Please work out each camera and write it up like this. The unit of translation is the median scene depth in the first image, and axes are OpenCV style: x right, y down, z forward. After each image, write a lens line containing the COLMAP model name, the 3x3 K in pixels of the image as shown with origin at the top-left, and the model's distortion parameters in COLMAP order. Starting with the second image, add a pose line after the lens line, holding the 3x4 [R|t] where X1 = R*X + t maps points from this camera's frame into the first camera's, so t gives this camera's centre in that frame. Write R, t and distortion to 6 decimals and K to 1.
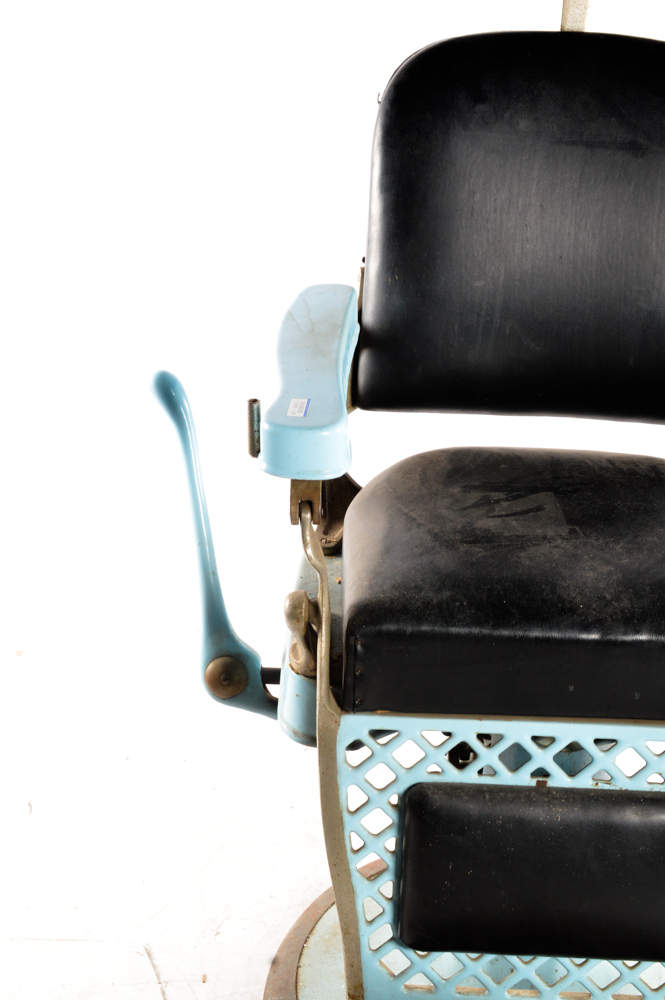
lens RADIAL K [[1753.4, 0, 324.5], [0, 1753.4, 495.7], [0, 0, 1]] dist [0.017838, 0.000000]
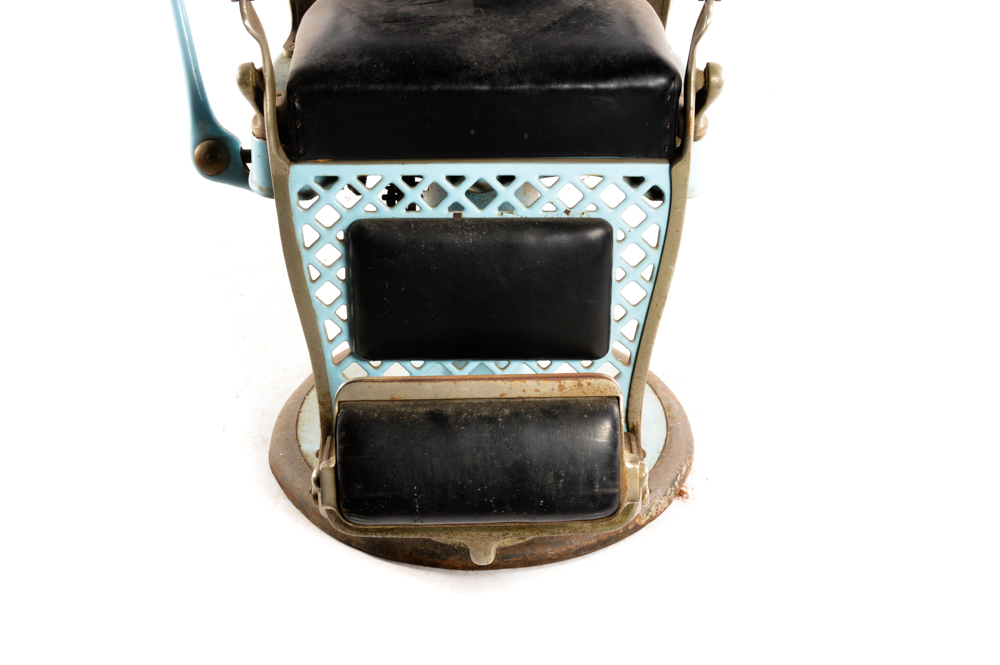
lens RADIAL K [[1753.4, 0, 502.7], [0, 1753.4, 330.7], [0, 0, 1]] dist [0.017838, 0.000000]
pose [[0.998904, -0.045523, 0.010863, 0.125857], [0.044418, 0.995272, 0.086372, 0.126653], [-0.014744, -0.085795, 0.996204, -0.219401]]
